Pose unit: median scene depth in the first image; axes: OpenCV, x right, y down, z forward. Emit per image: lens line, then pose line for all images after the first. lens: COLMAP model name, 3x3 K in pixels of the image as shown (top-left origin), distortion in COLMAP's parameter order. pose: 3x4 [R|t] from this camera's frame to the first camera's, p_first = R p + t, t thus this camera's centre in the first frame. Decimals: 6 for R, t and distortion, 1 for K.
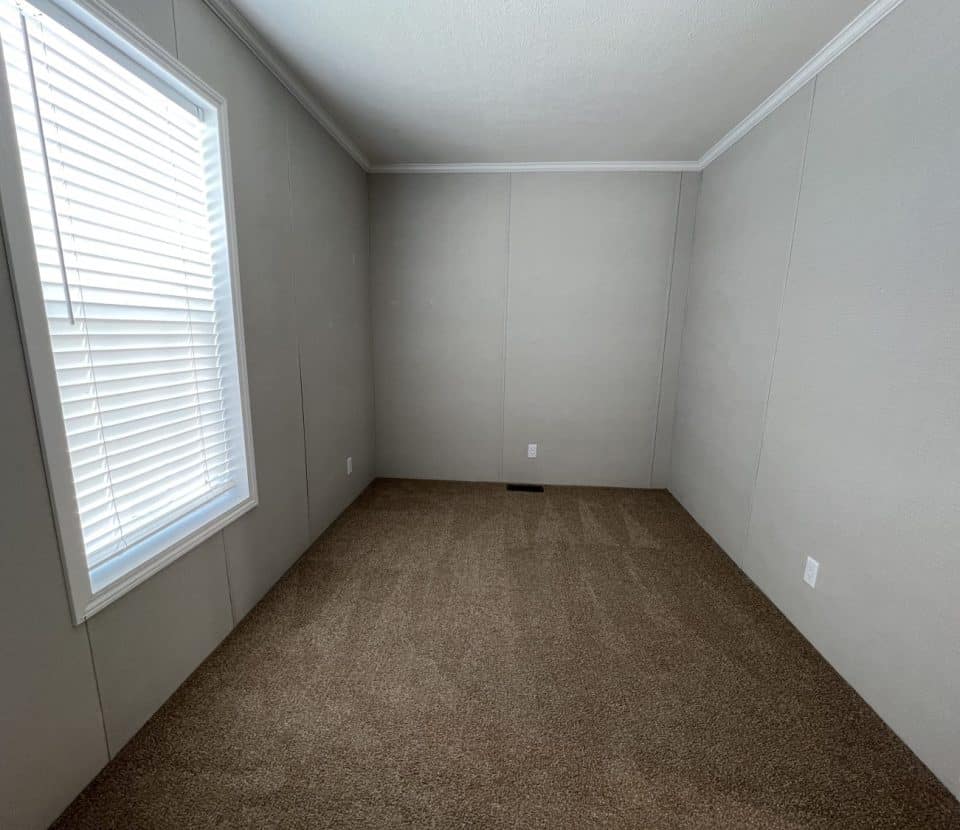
lens RADIAL K [[444.0, 0, 480.8], [0, 444.0, 417.5], [0, 0, 1]] dist [0.000895, 0.000540]
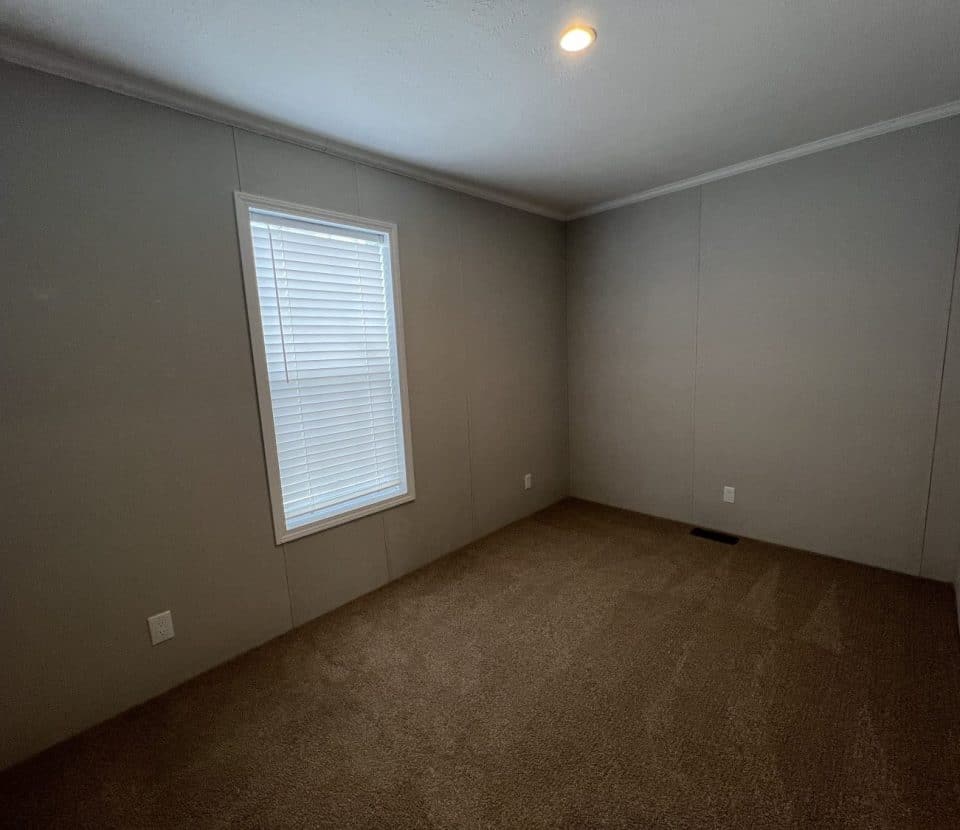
lens RADIAL K [[444.0, 0, 480.8], [0, 444.0, 417.5], [0, 0, 1]] dist [0.000895, 0.000540]
pose [[0.765336, 0.045618, -0.642013, 0.565729], [-0.066288, 0.997767, -0.008126, -0.065121], [0.640209, 0.048777, 0.766651, 0.060318]]
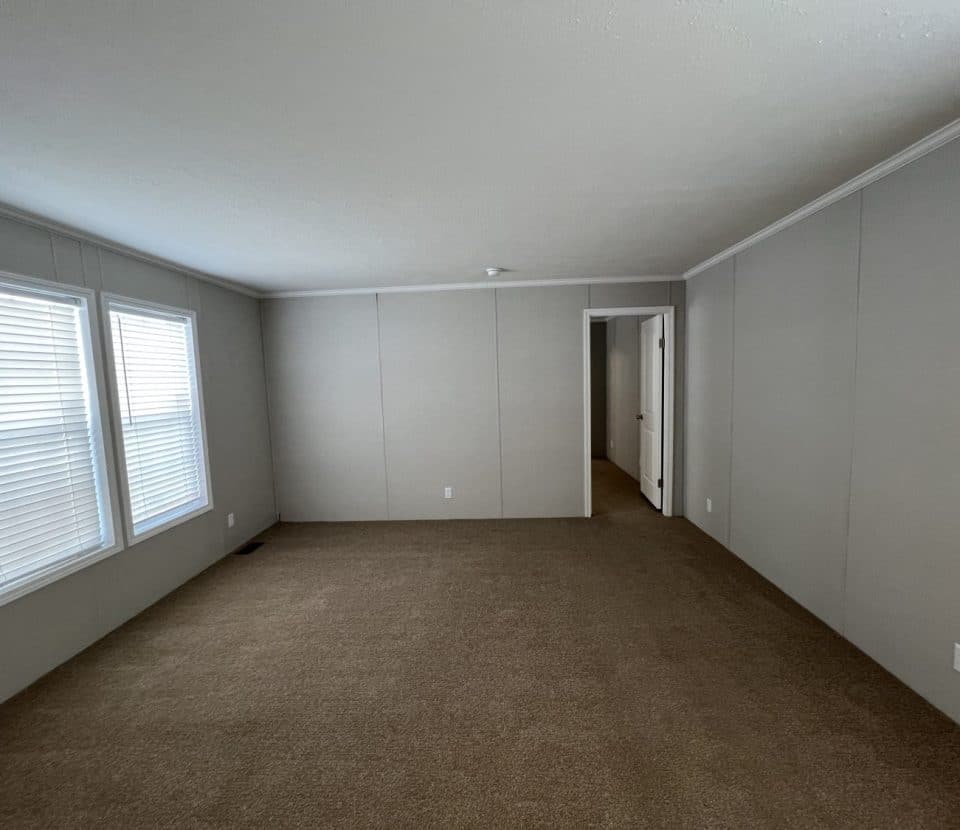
lens RADIAL K [[444.0, 0, 480.8], [0, 444.0, 417.5], [0, 0, 1]] dist [0.000895, 0.000540]
pose [[0.997946, -0.056817, 0.029589, 0.624276], [0.059646, 0.992610, -0.105677, 0.082250], [-0.023366, 0.107225, 0.993960, -0.980773]]
